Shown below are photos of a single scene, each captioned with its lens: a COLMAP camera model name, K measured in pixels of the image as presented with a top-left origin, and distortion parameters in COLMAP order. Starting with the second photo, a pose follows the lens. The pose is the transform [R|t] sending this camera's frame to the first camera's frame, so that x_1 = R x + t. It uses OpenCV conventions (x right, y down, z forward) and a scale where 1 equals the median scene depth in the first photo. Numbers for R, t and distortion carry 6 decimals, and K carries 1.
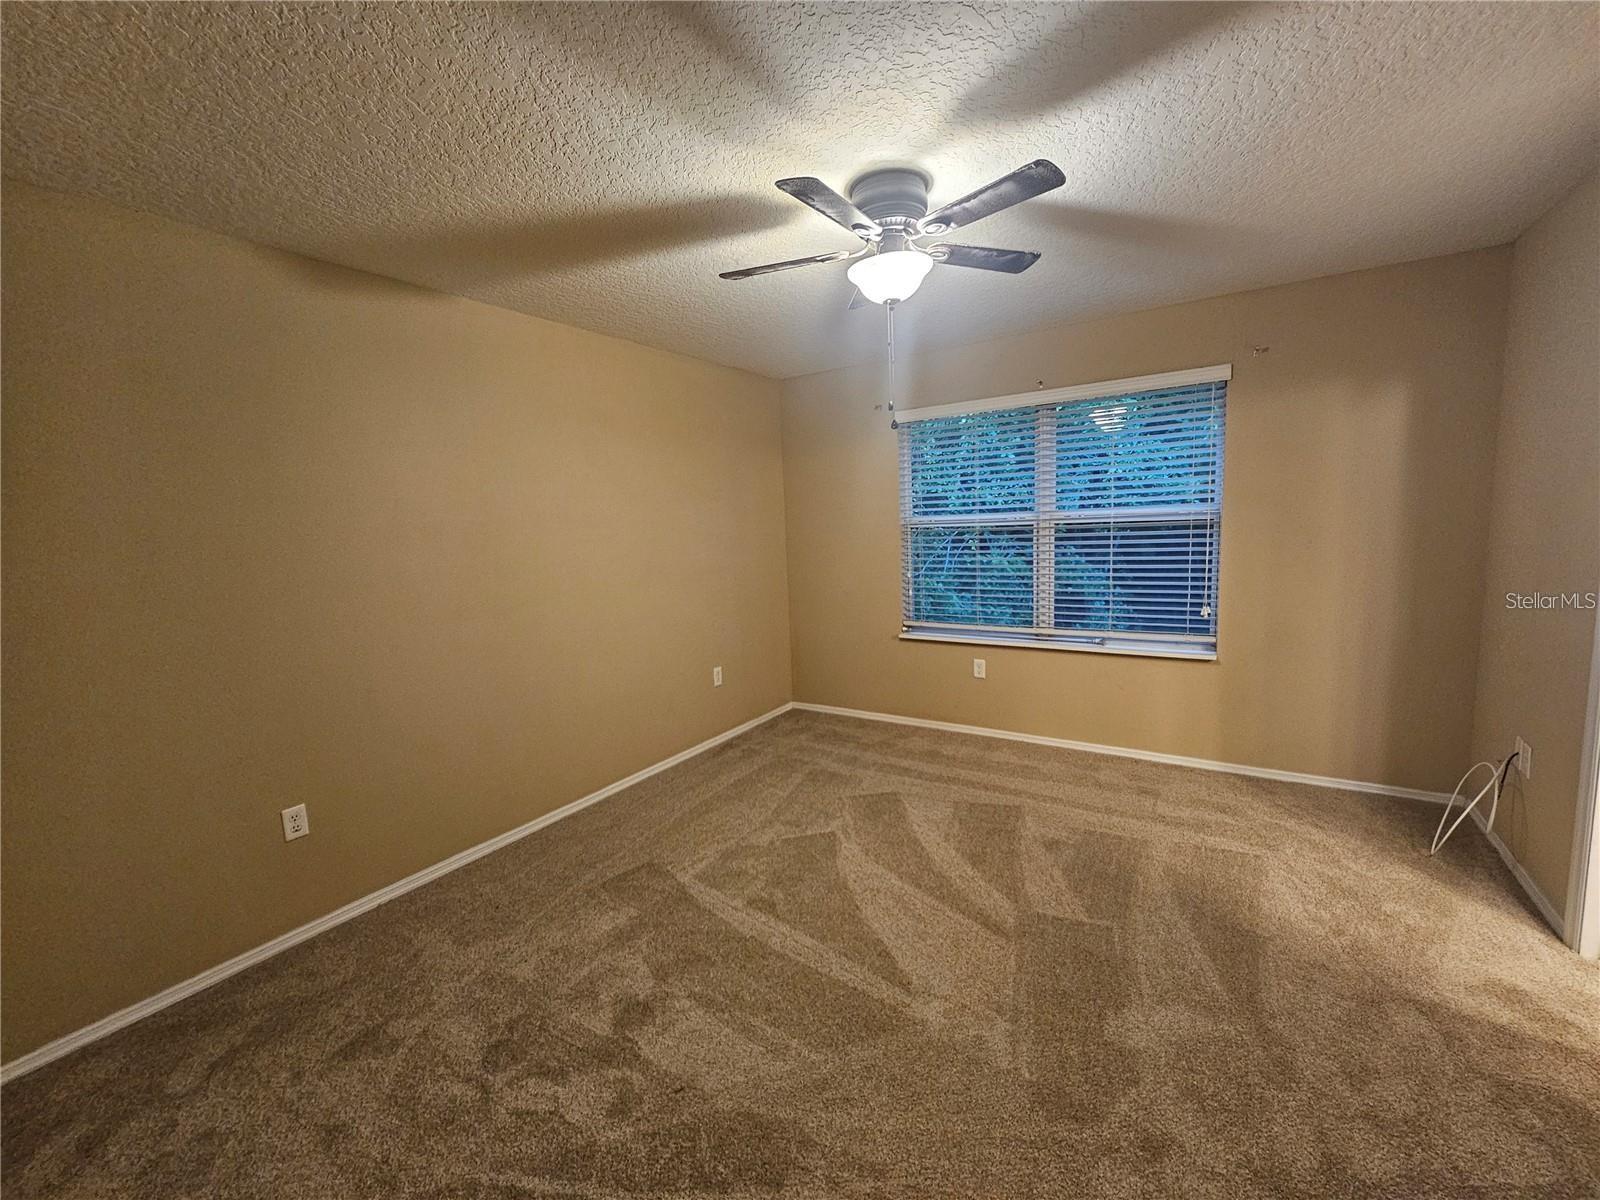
lens RADIAL K [[651.6, 0, 791.1], [0, 651.6, 595.6], [0, 0, 1]] dist [0.001090, 0.001712]
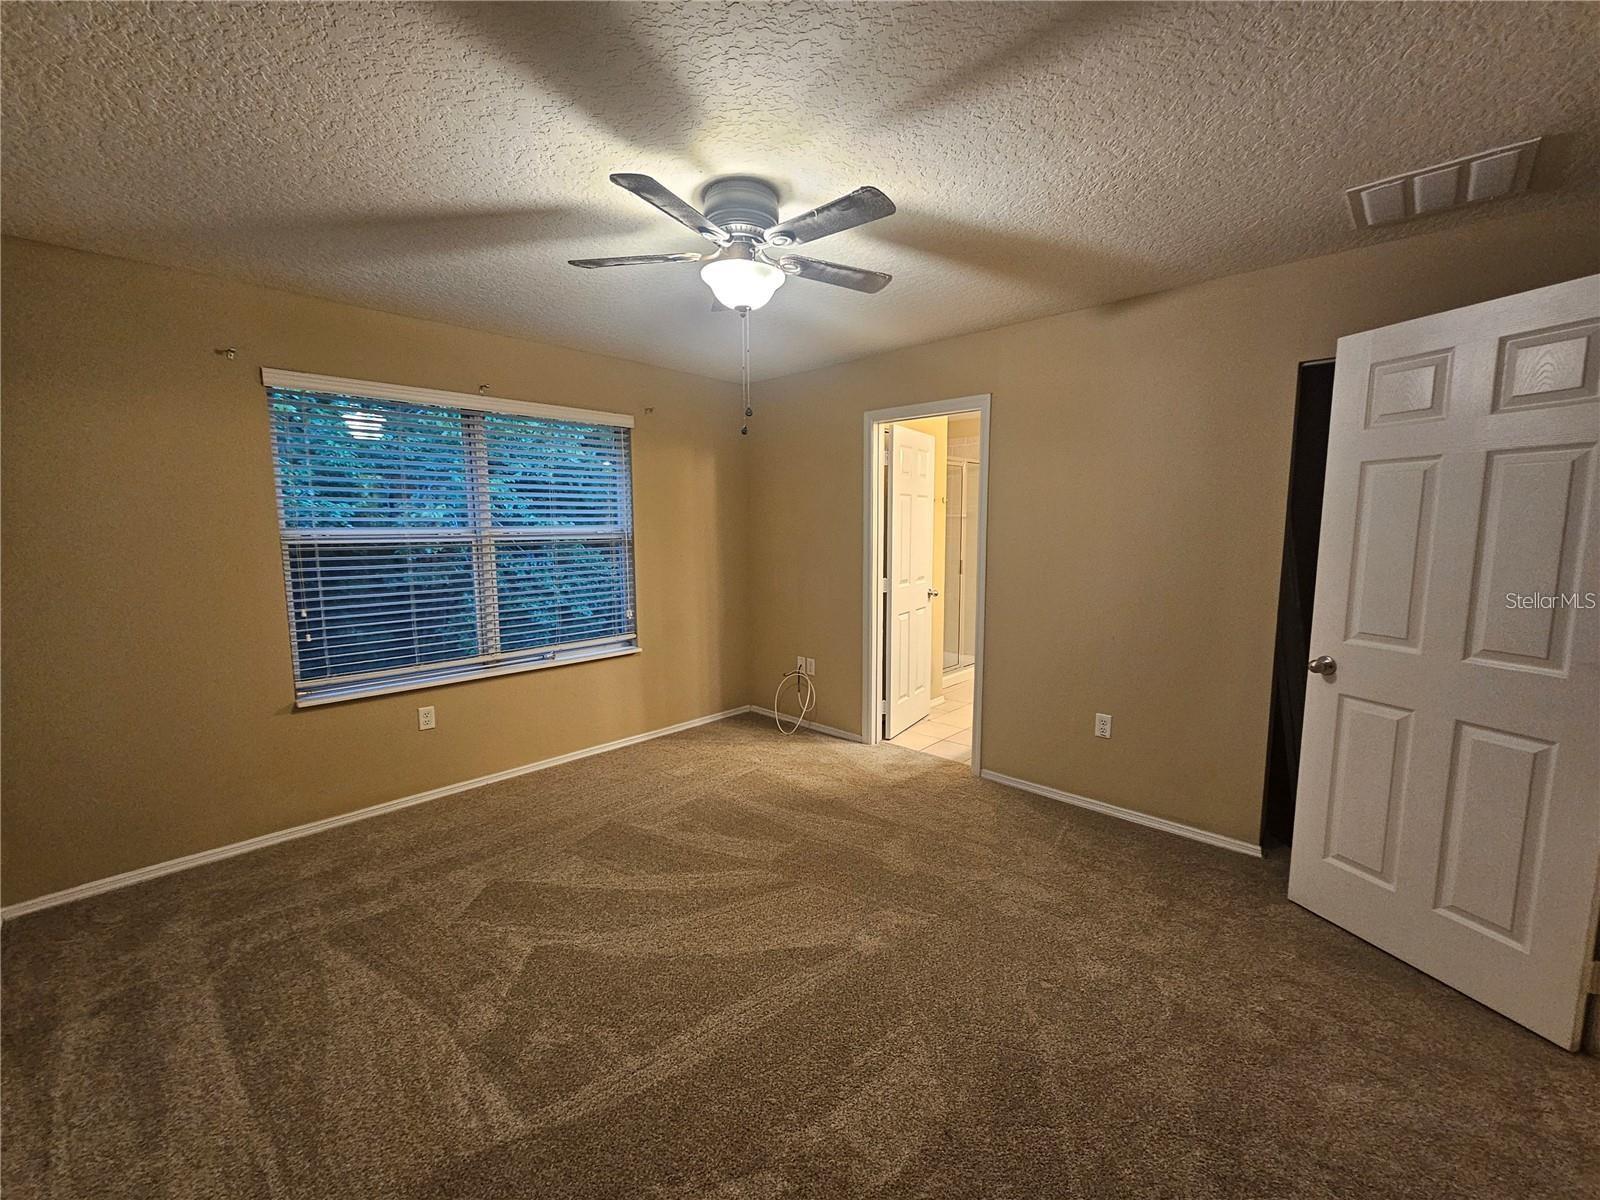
lens RADIAL K [[651.6, 0, 808.7], [0, 651.6, 597.8], [0, 0, 1]] dist [0.001090, 0.001712]
pose [[0.174629, -0.067796, 0.982297, -0.538551], [0.112359, 0.992482, 0.048524, -0.029143], [-0.978202, 0.101896, 0.180934, 0.485664]]
